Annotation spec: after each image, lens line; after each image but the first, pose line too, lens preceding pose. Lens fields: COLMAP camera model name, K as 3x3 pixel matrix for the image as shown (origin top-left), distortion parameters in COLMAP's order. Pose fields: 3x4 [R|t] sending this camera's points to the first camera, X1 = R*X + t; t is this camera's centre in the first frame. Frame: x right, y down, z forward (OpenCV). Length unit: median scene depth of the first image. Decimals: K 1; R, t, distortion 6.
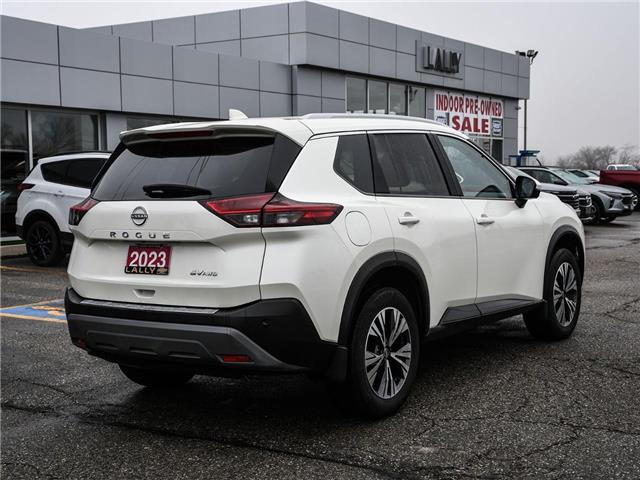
lens RADIAL K [[979.7, 0, 320.0], [0, 979.7, 240.0], [0, 0, 1]] dist [0.062501, 0.048226]
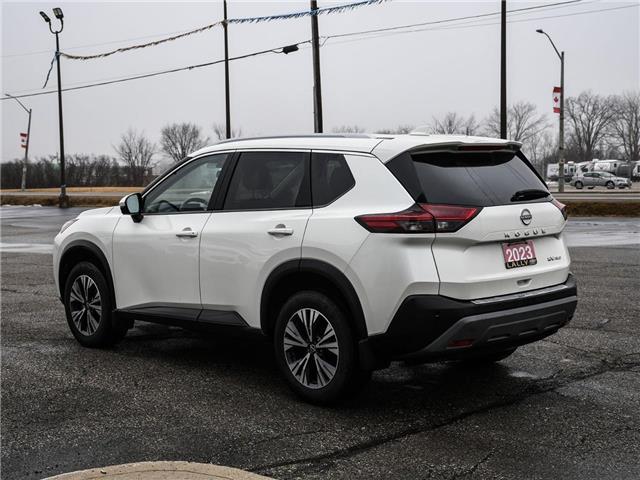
lens RADIAL K [[1053.6, 0, 320.0], [0, 1053.6, 240.0], [0, 0, 1]] dist [0.098144, 0.003414]
pose [[0.188939, -0.049693, 0.980731, -1.474040], [0.087511, 0.995597, 0.033587, -0.060865], [-0.978082, 0.079479, 0.192455, 1.000880]]
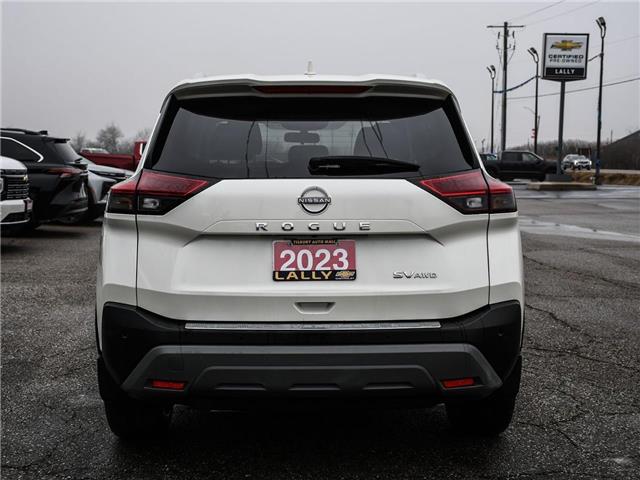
lens RADIAL K [[979.7, 0, 320.0], [0, 979.7, 240.0], [0, 0, 1]] dist [0.062501, 0.048226]
pose [[0.810531, -0.031048, 0.584872, -0.601112], [0.020440, 0.999485, 0.024731, -0.013028], [-0.585339, -0.008090, 0.810748, 0.417418]]
